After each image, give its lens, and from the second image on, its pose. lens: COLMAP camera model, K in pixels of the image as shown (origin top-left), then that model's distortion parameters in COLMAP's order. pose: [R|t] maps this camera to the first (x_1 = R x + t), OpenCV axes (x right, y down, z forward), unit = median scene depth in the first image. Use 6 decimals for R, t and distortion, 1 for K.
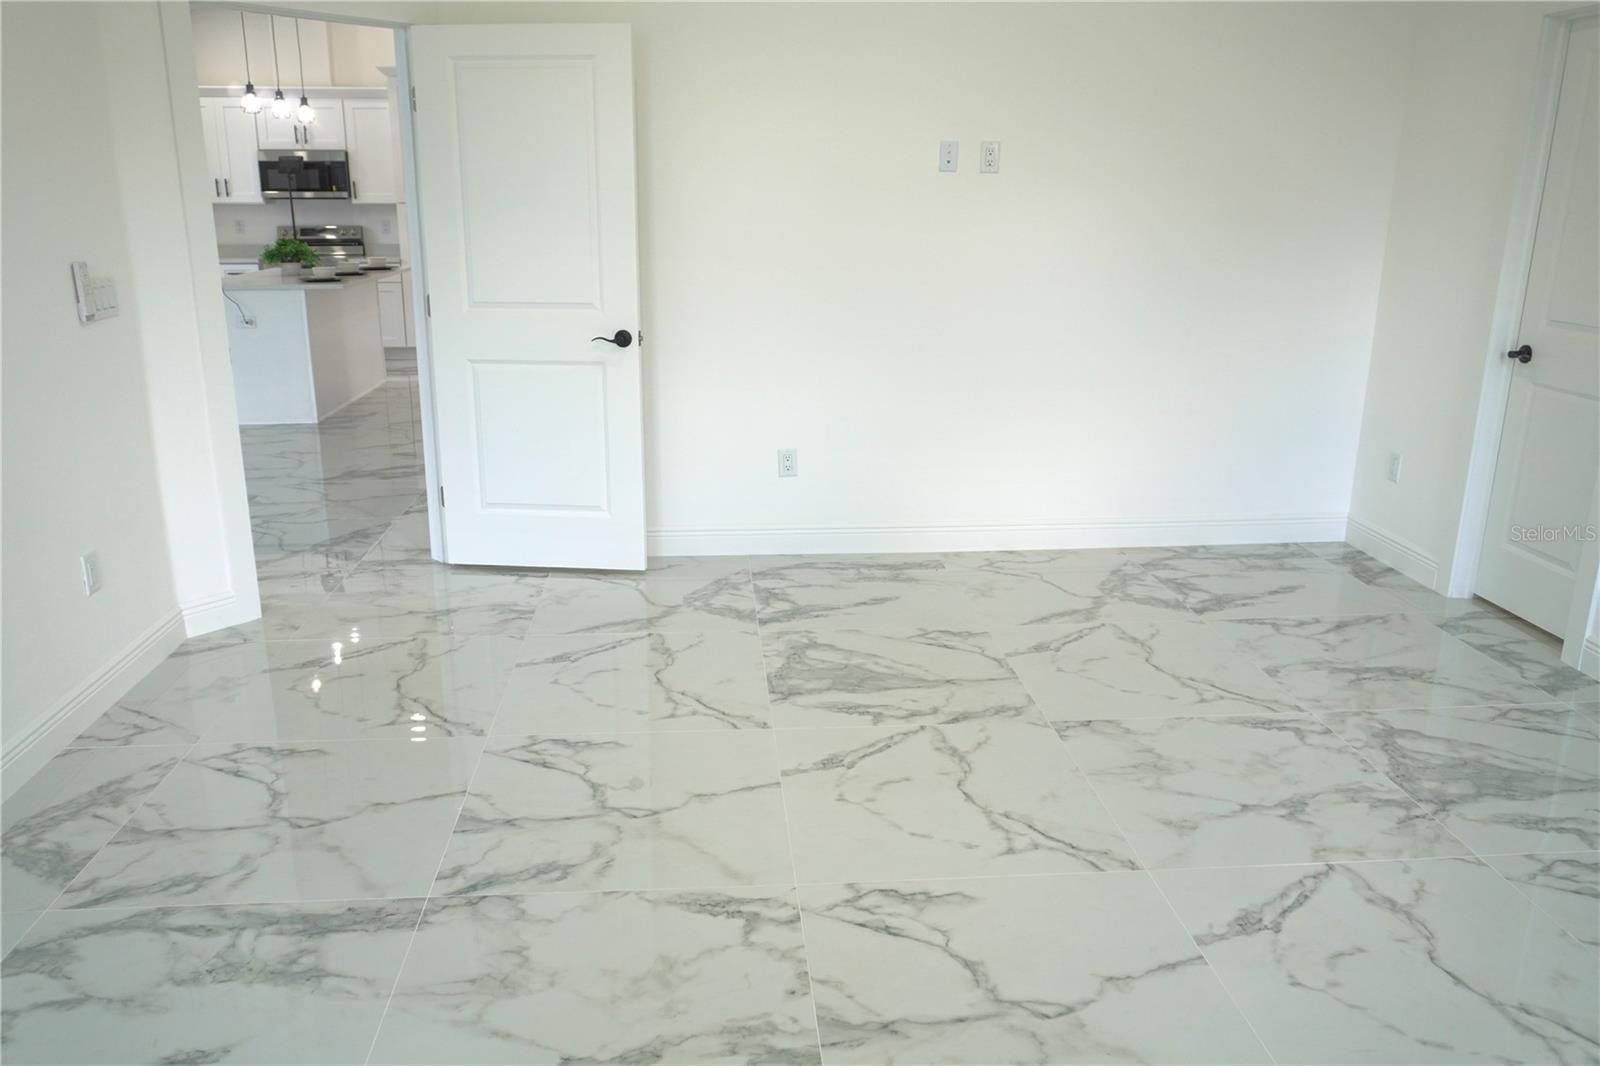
lens RADIAL K [[1196.4, 0, 800.0], [0, 1196.4, 533.0], [0, 0, 1]] dist [-0.041897, 0.039335]
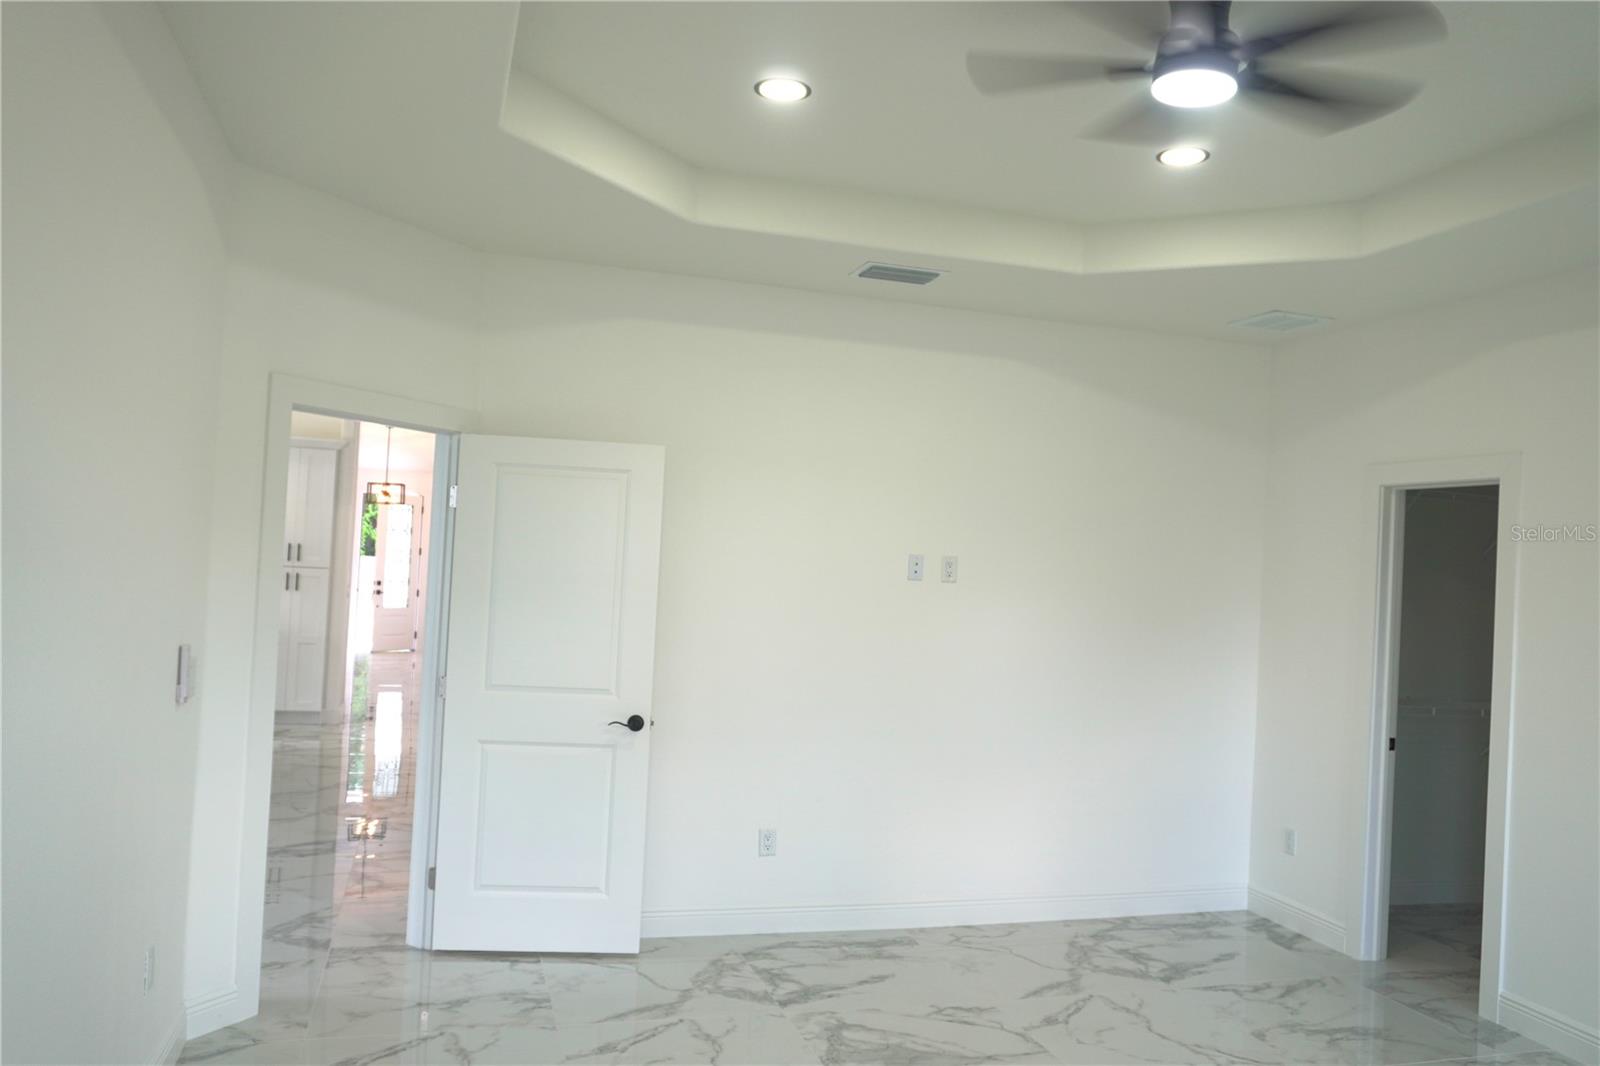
lens RADIAL K [[1196.4, 0, 800.0], [0, 1196.4, 533.0], [0, 0, 1]] dist [-0.041897, 0.039335]
pose [[0.978351, 0.047673, 0.201385, -0.222351], [0.014153, 0.955414, -0.294929, -0.009346], [-0.206466, 0.291394, 0.934056, -0.065611]]
